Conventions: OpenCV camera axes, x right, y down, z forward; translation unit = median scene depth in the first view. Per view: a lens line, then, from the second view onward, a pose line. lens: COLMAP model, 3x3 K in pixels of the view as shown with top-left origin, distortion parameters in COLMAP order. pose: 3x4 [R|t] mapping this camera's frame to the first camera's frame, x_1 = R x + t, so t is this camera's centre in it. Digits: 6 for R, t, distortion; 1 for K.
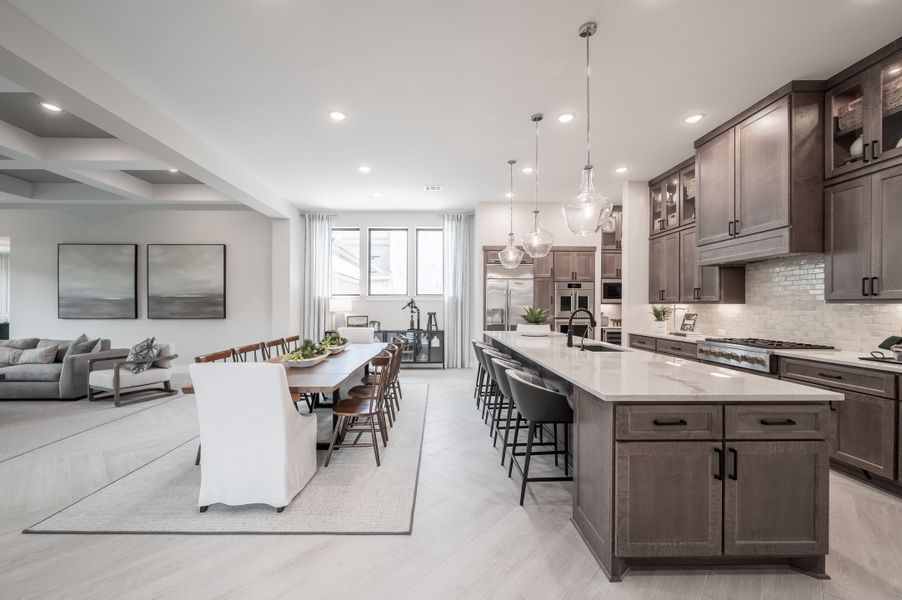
lens RADIAL K [[358.3, 0, 440.0], [0, 358.3, 306.1], [0, 0, 1]] dist [-0.000298, -0.000320]
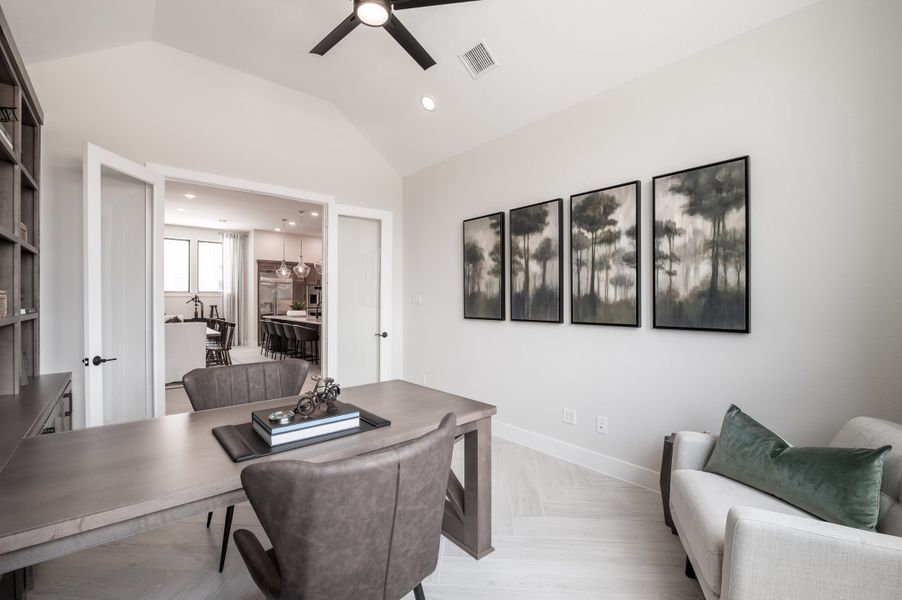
lens RADIAL K [[392.3, 0, 448.2], [0, 392.3, 299.2], [0, 0, 1]] dist [-0.004089, -0.000151]
pose [[0.778570, 0.002244, 0.627553, -0.280727], [0.001235, 0.999986, -0.005107, 0.003612], [-0.627556, 0.004751, 0.778557, -0.743846]]
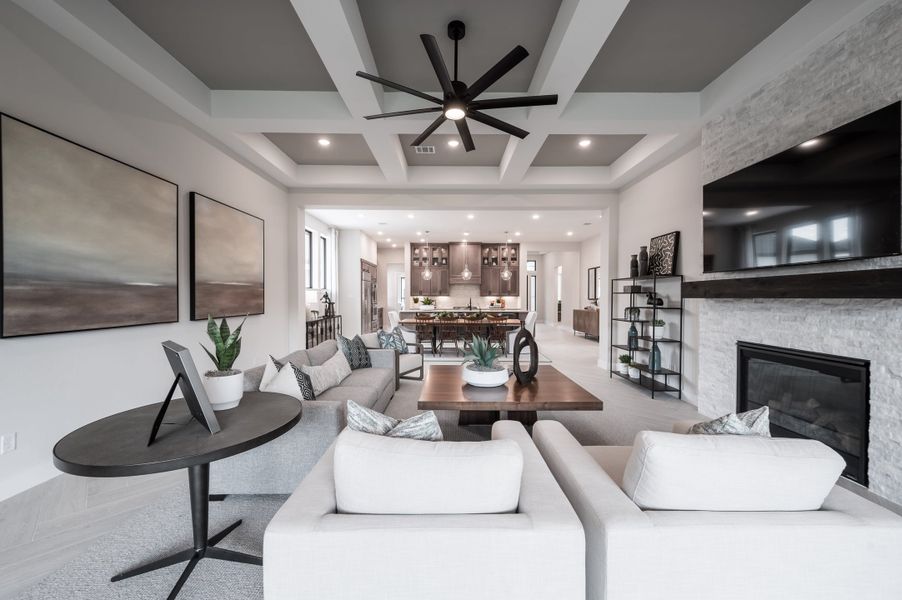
lens RADIAL K [[358.3, 0, 449.7], [0, 358.3, 299.3], [0, 0, 1]] dist [-0.000298, -0.000320]
pose [[0.011953, -0.007944, 0.999897, -1.449744], [0.002509, 0.999966, 0.007915, -0.002968], [-0.999925, 0.002414, 0.011973, 0.608966]]
